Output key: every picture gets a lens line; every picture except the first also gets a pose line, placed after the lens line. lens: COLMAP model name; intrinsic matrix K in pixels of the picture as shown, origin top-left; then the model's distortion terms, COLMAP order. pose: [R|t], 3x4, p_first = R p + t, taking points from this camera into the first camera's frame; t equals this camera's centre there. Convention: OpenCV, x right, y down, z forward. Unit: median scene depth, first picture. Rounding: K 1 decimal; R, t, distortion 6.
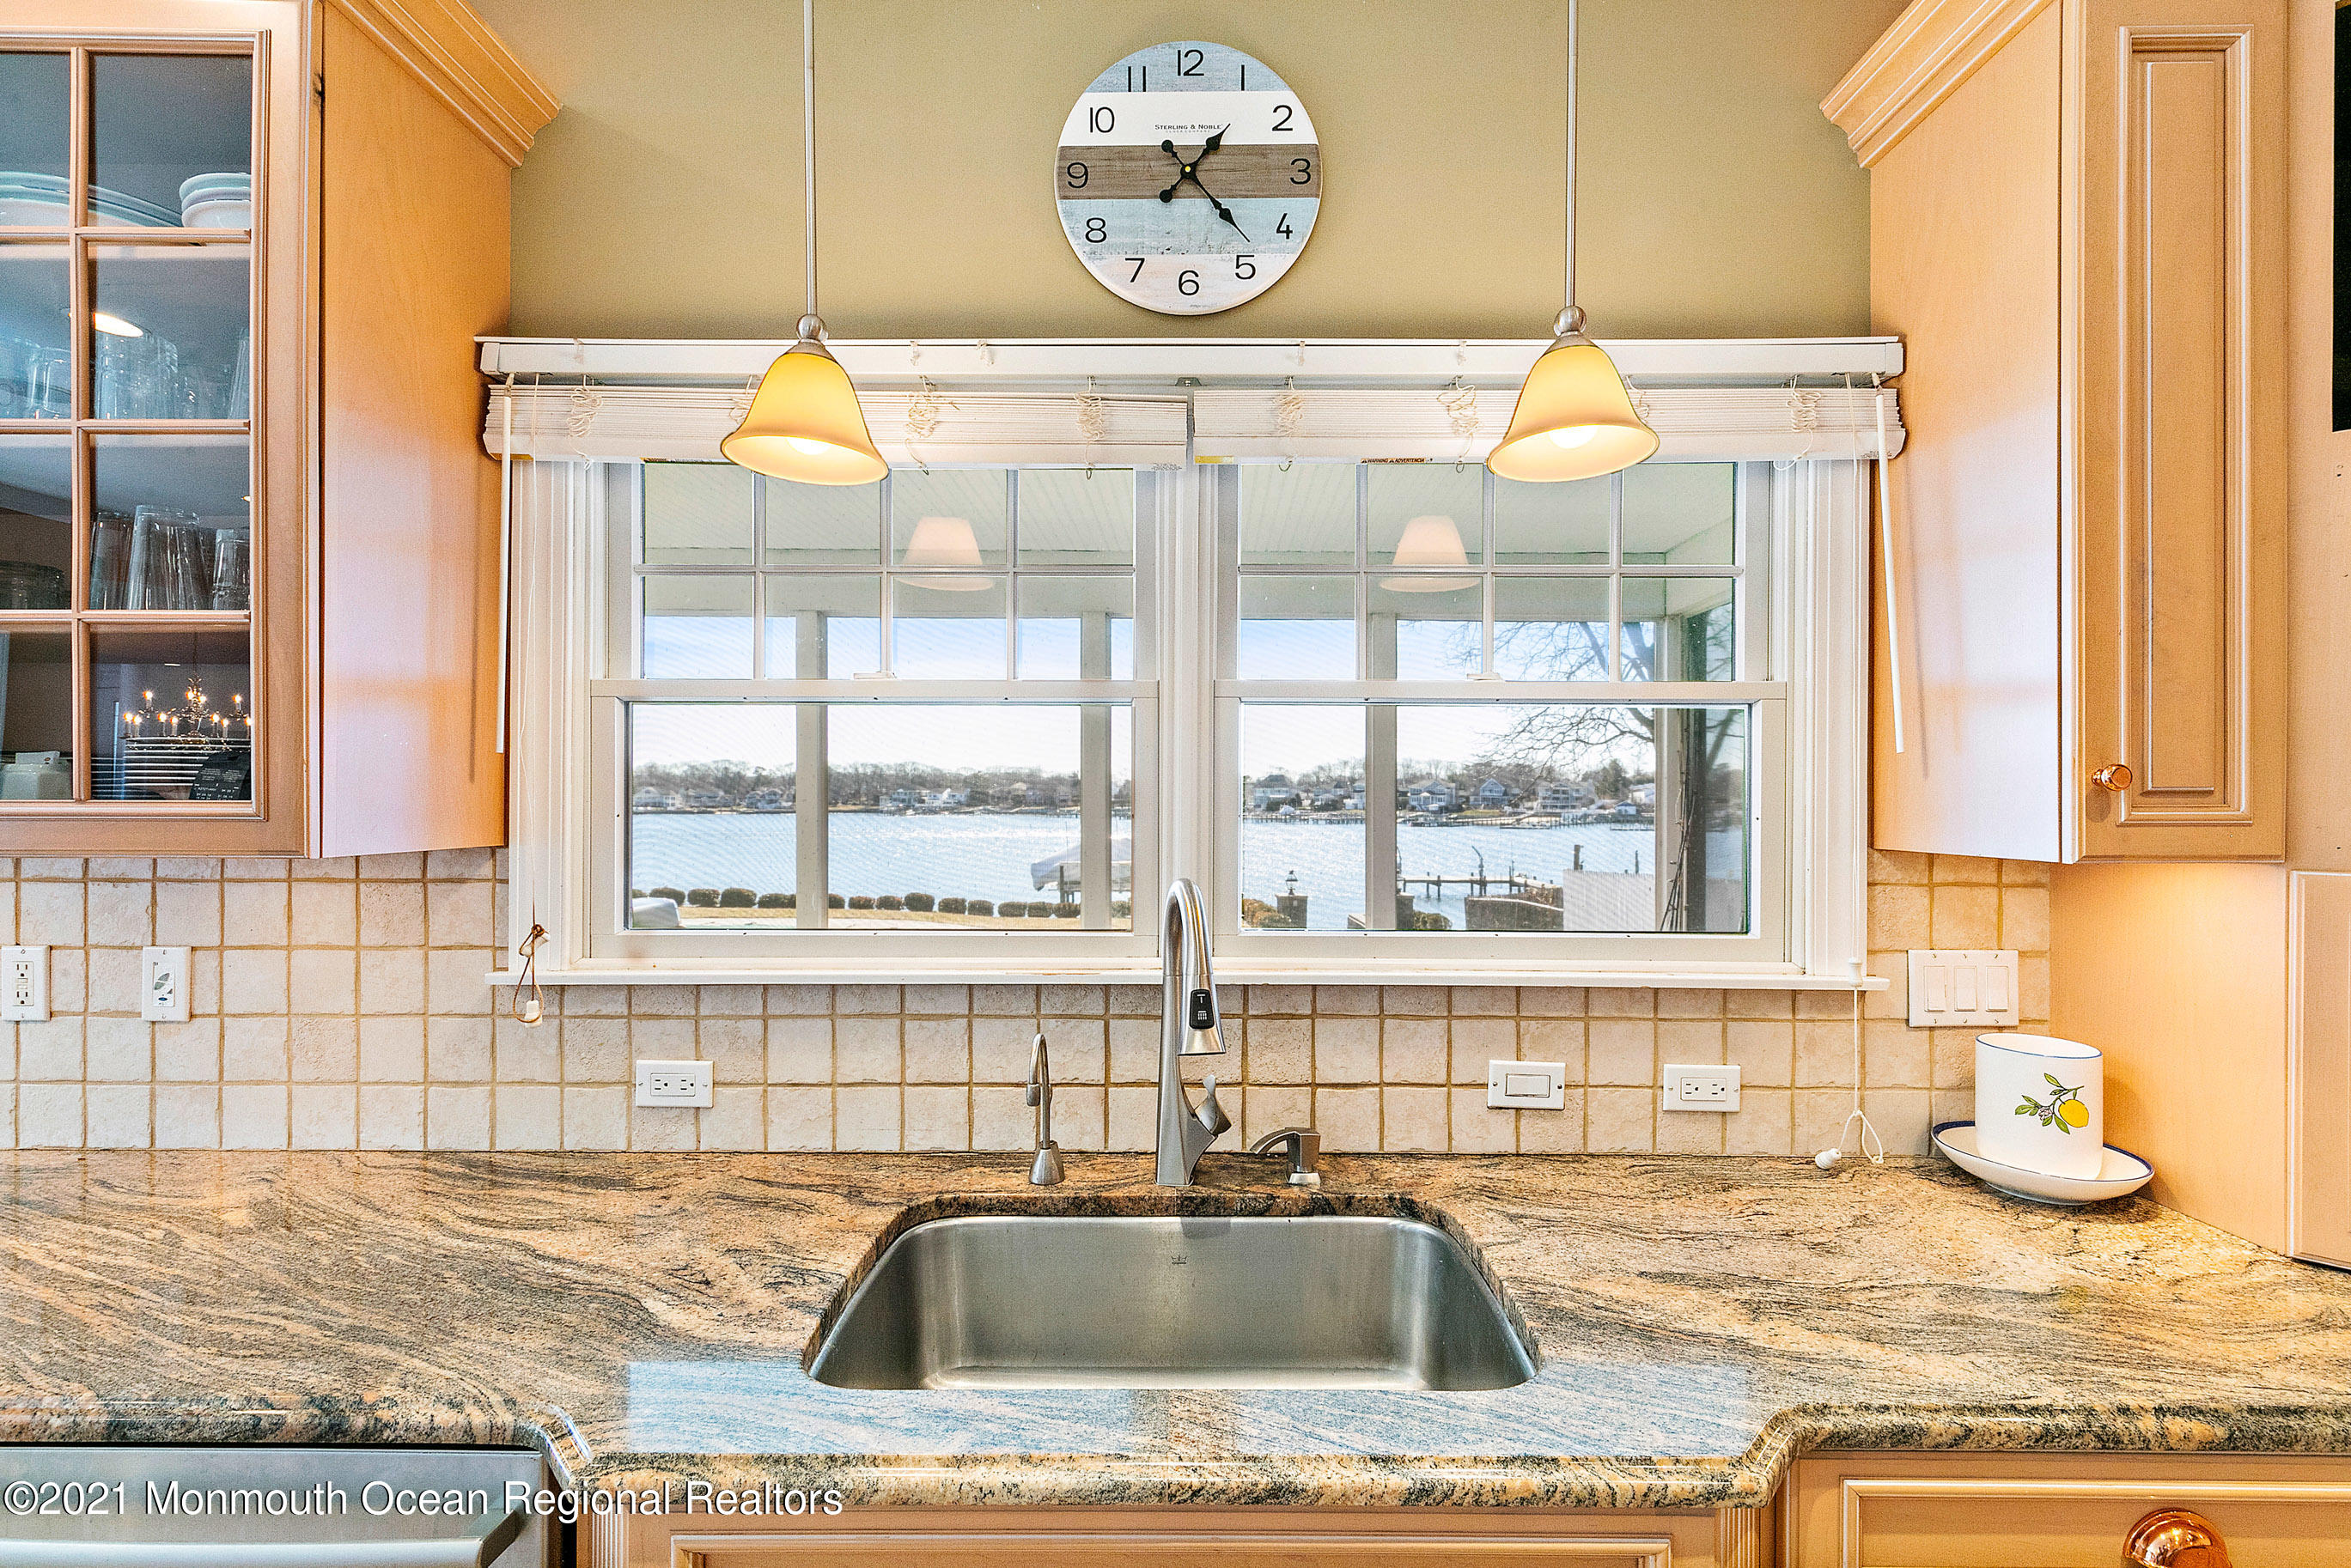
lens RADIAL K [[992.9, 0, 1182.6], [0, 992.9, 801.9], [0, 0, 1]] dist [0.005305, 0.000151]
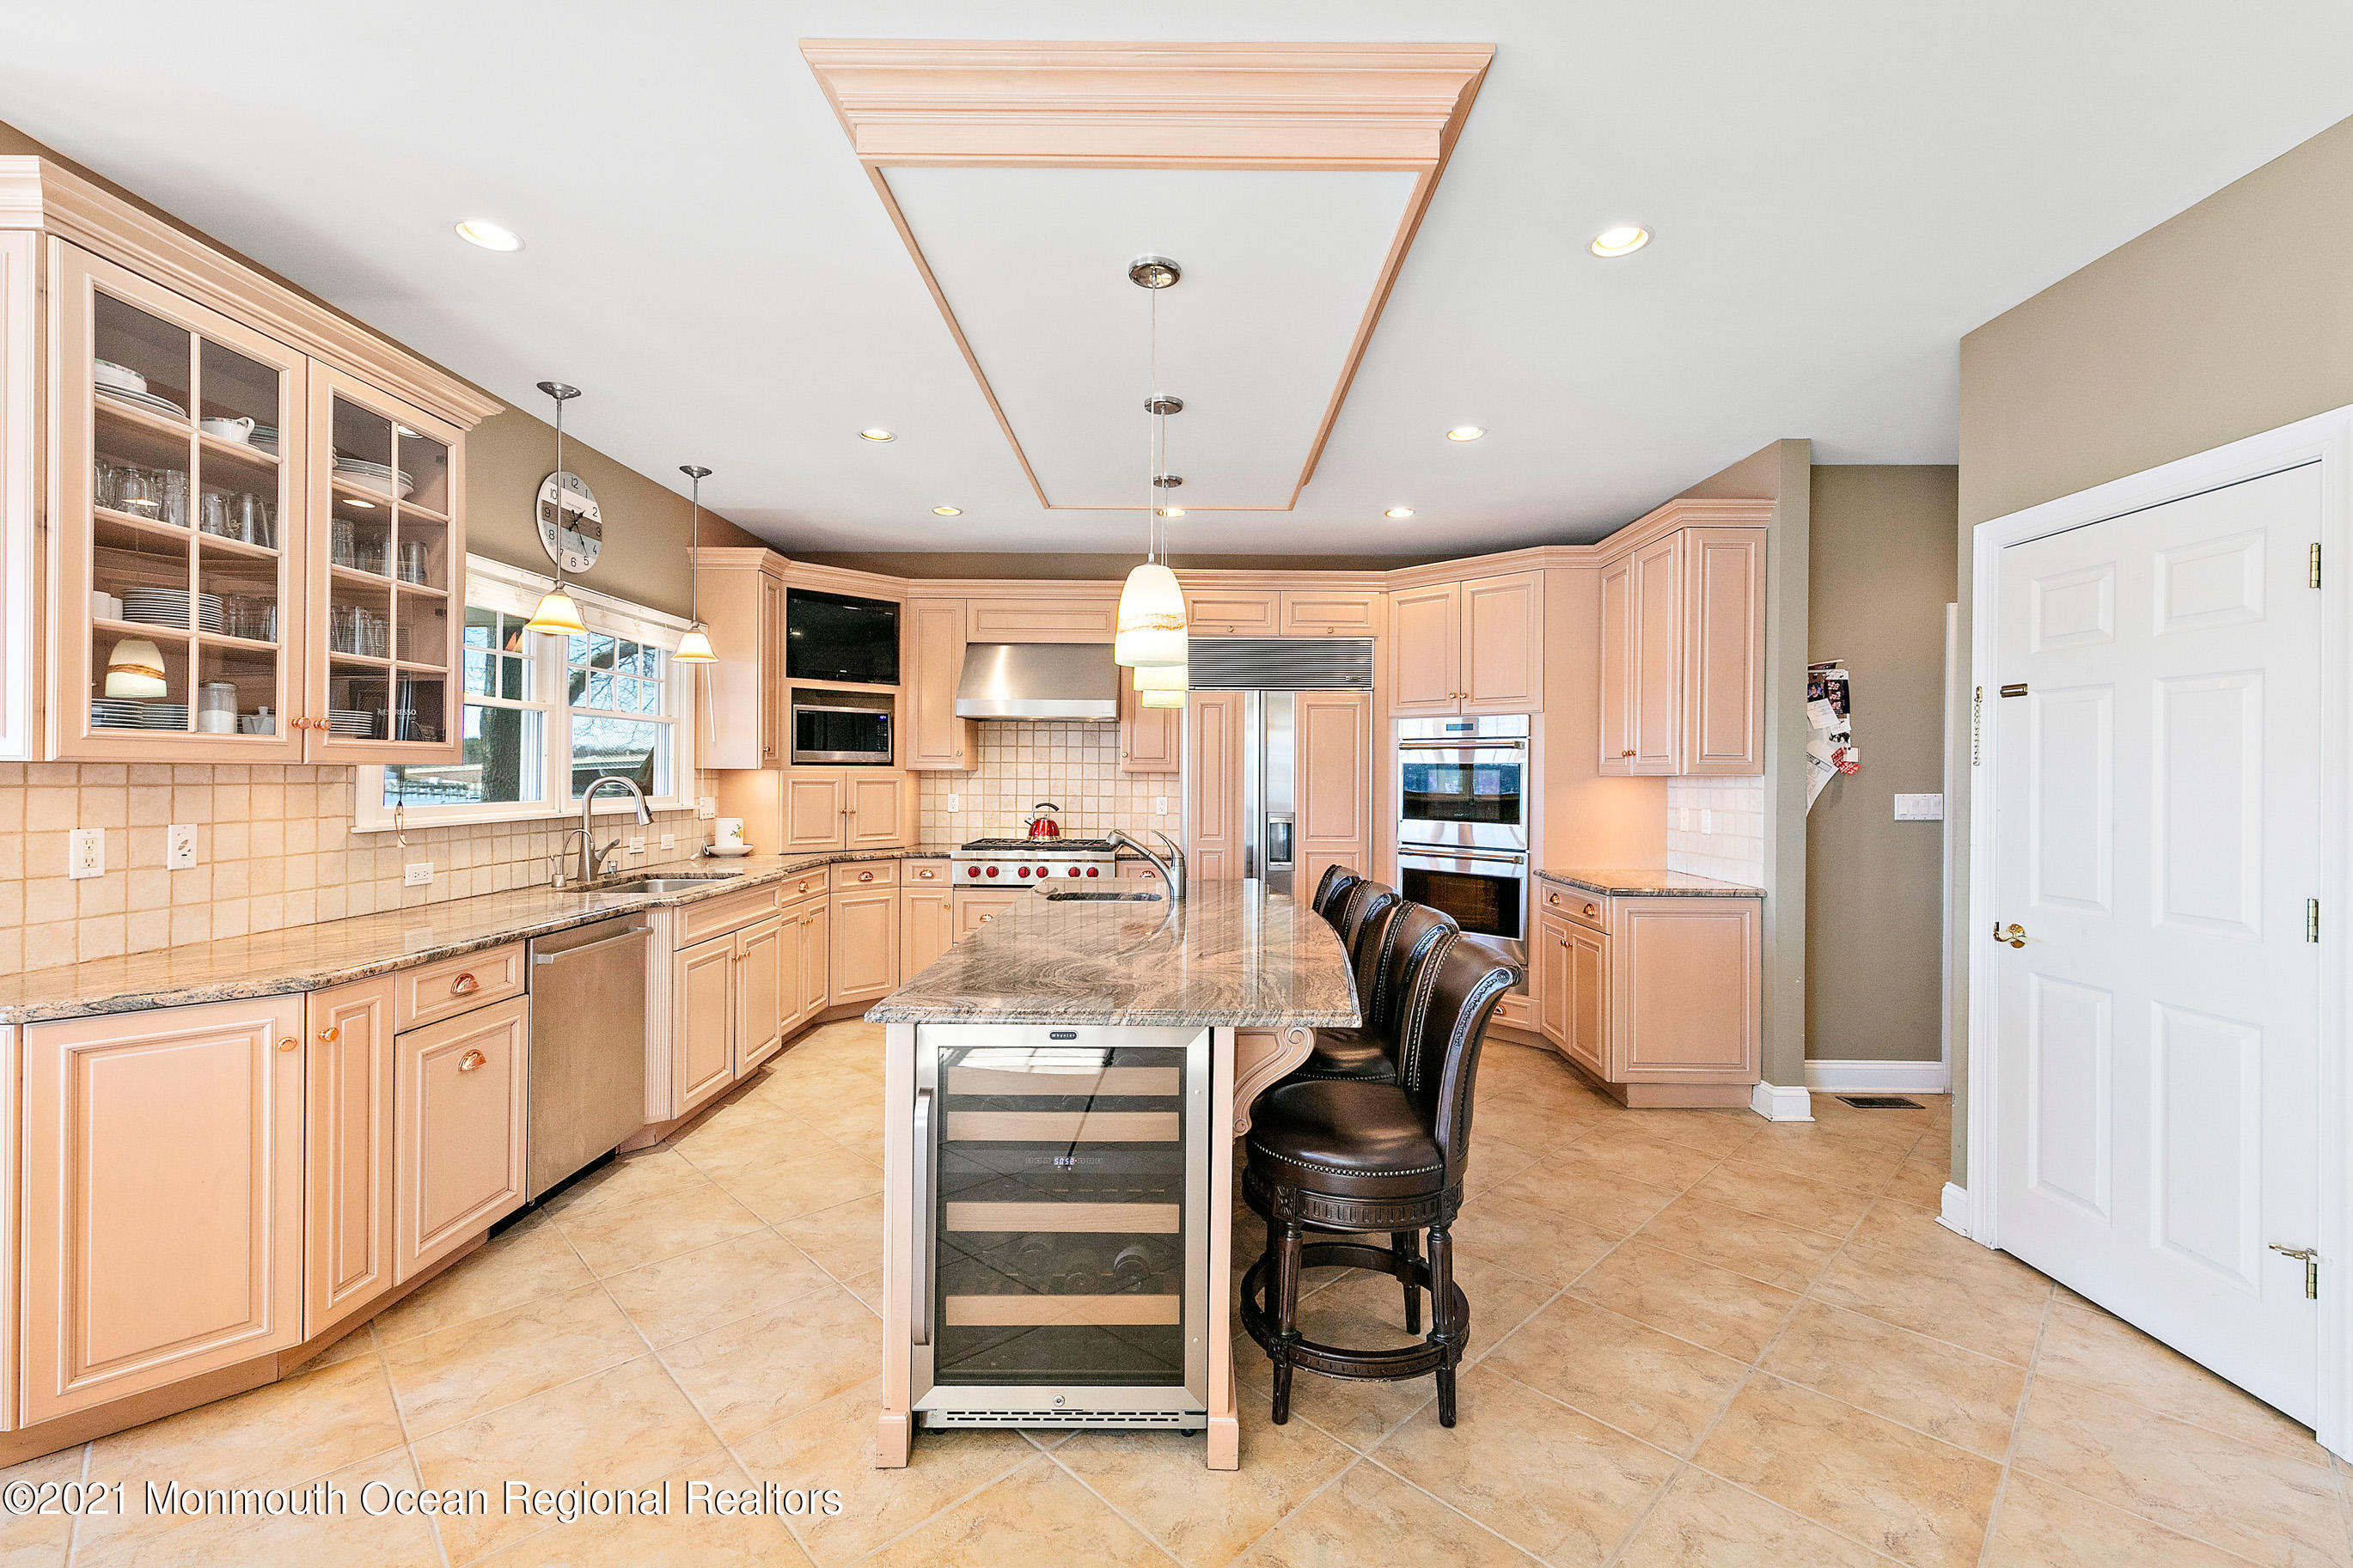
lens RADIAL K [[993.8, 0, 1185.2], [0, 993.8, 771.0], [0, 0, 1]] dist [0.005305, 0.000151]
pose [[0.002503, -0.000234, 0.999997, -2.701685], [-0.001910, 0.999998, 0.000238, 0.051969], [-0.999995, -0.001911, 0.002502, -0.688676]]
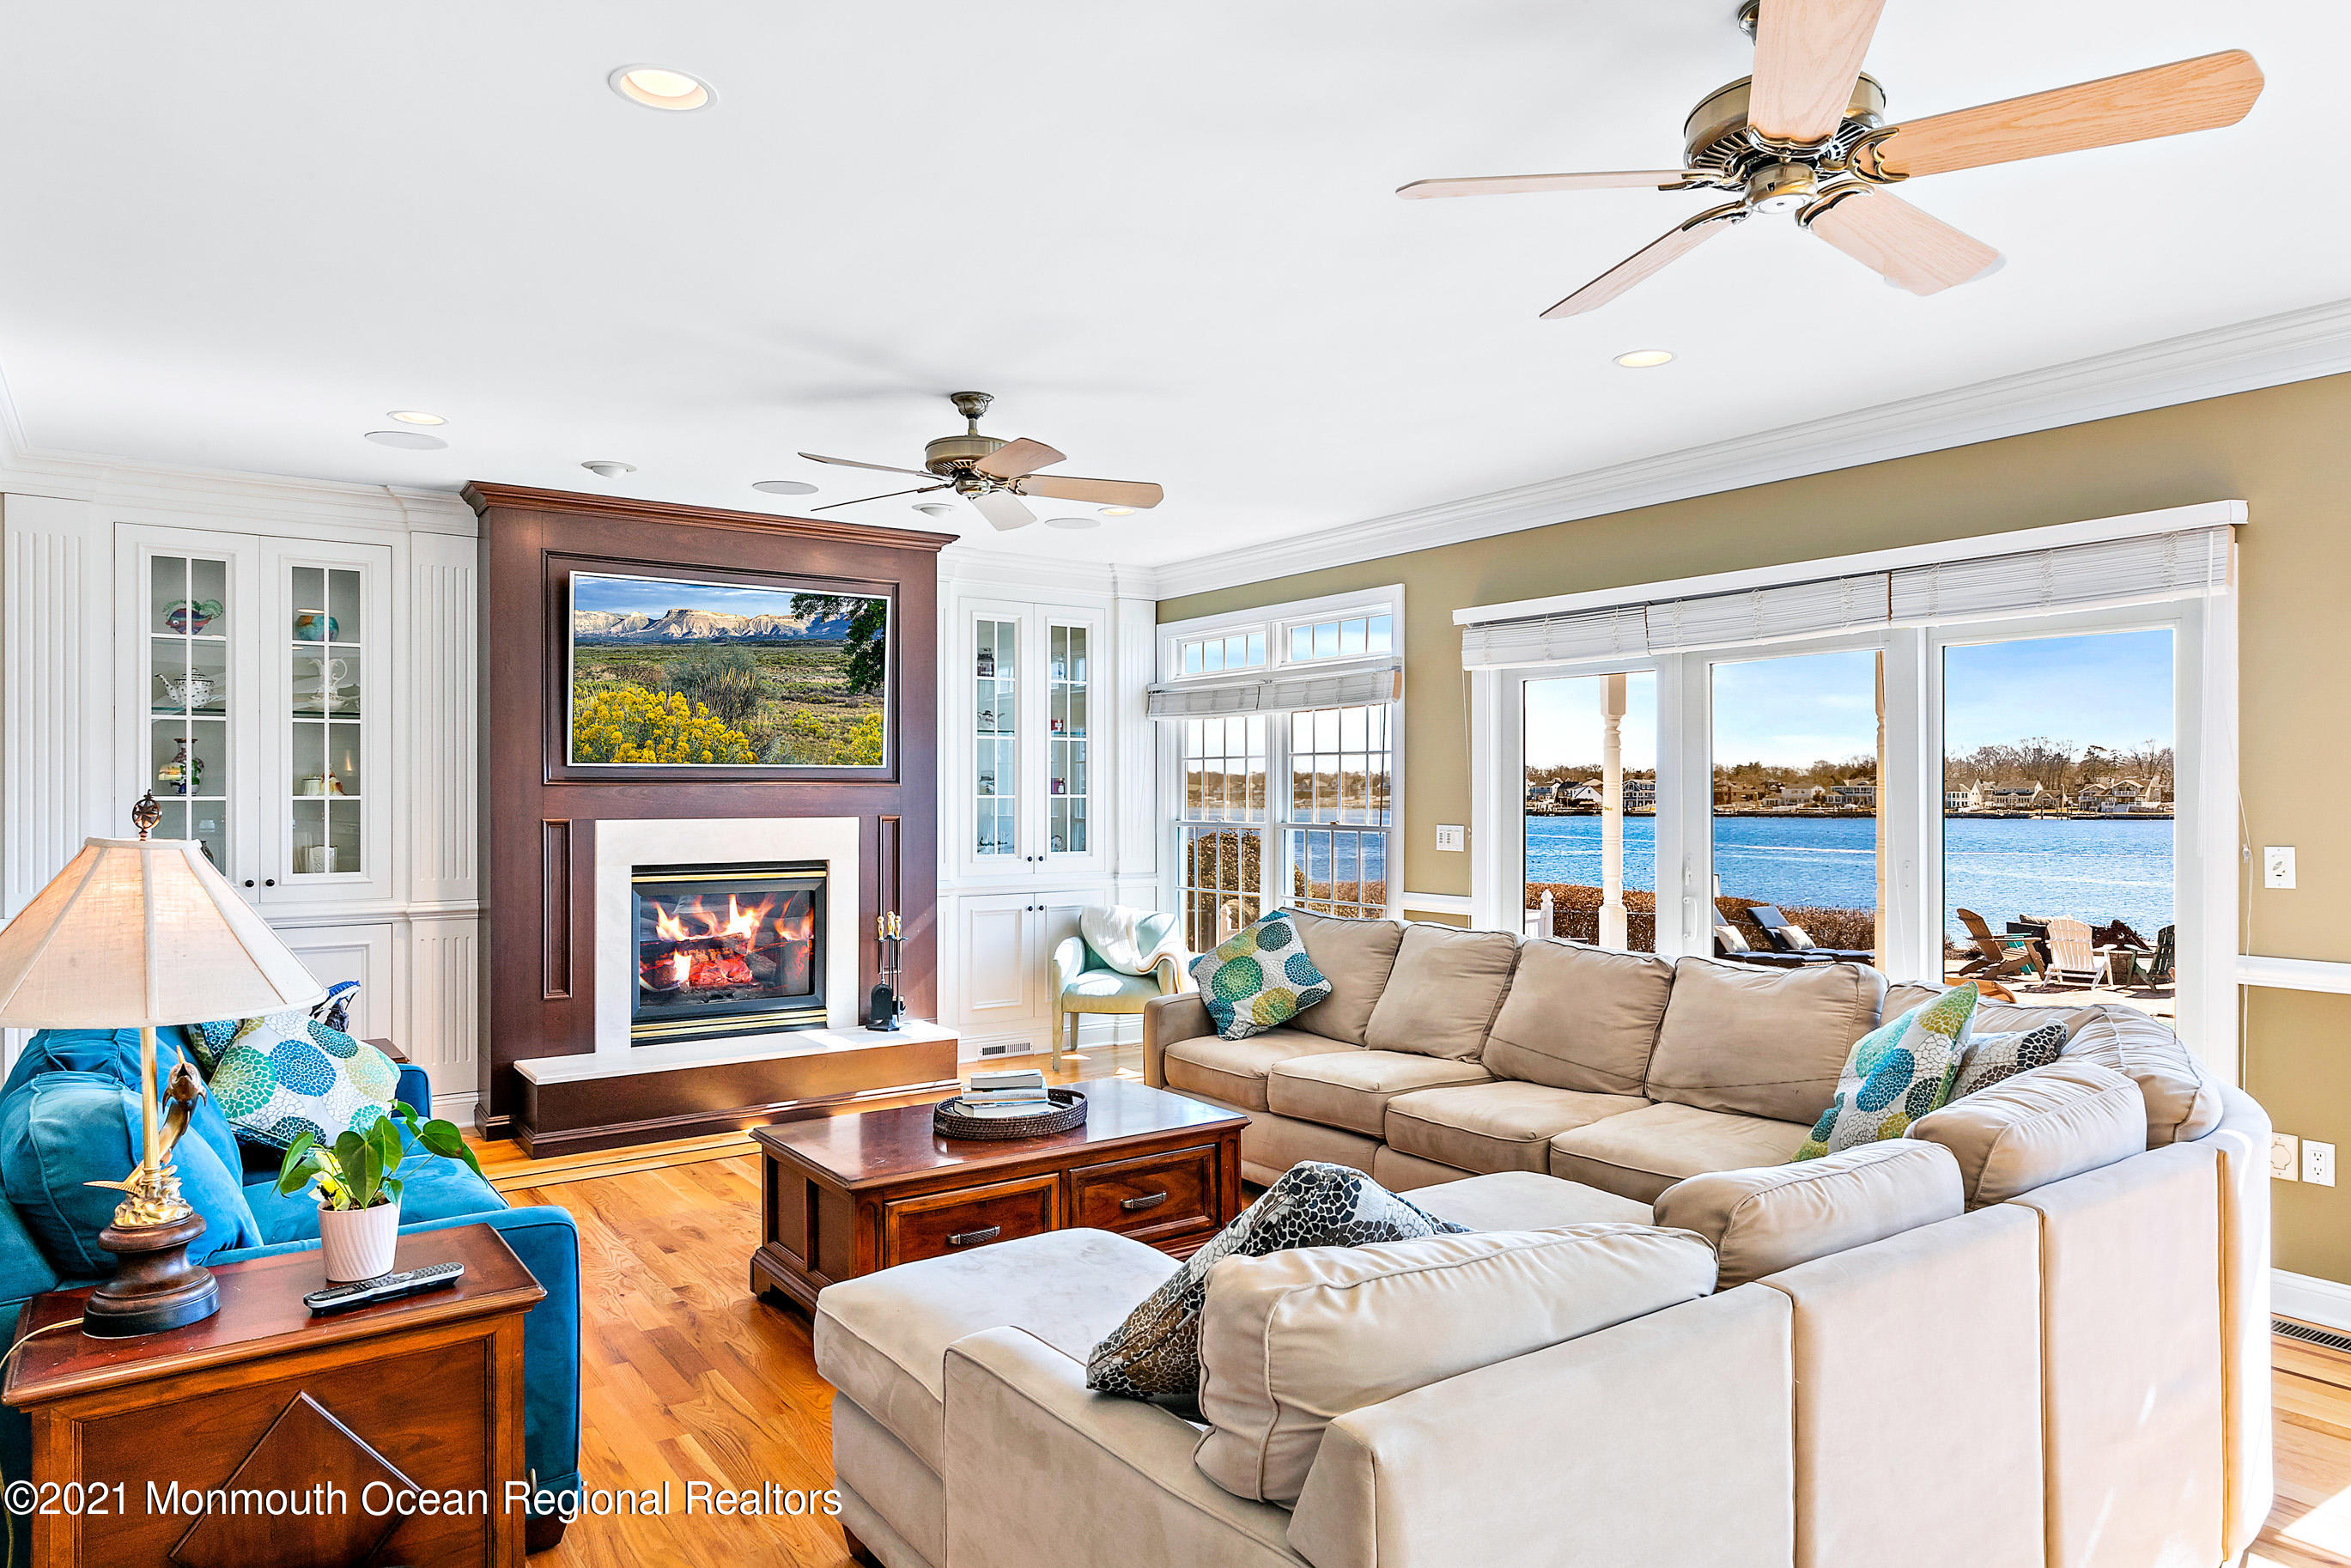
lens RADIAL K [[1411.6, 0, 1166.5], [0, 1411.6, 791.6], [0, 0, 1]] dist [0.002748, 0.001286]
pose [[0.587524, -0.002460, -0.809203, -6.910374], [-0.002403, 0.999986, -0.004785, -0.018408], [0.809203, 0.004756, 0.587510, -1.134299]]
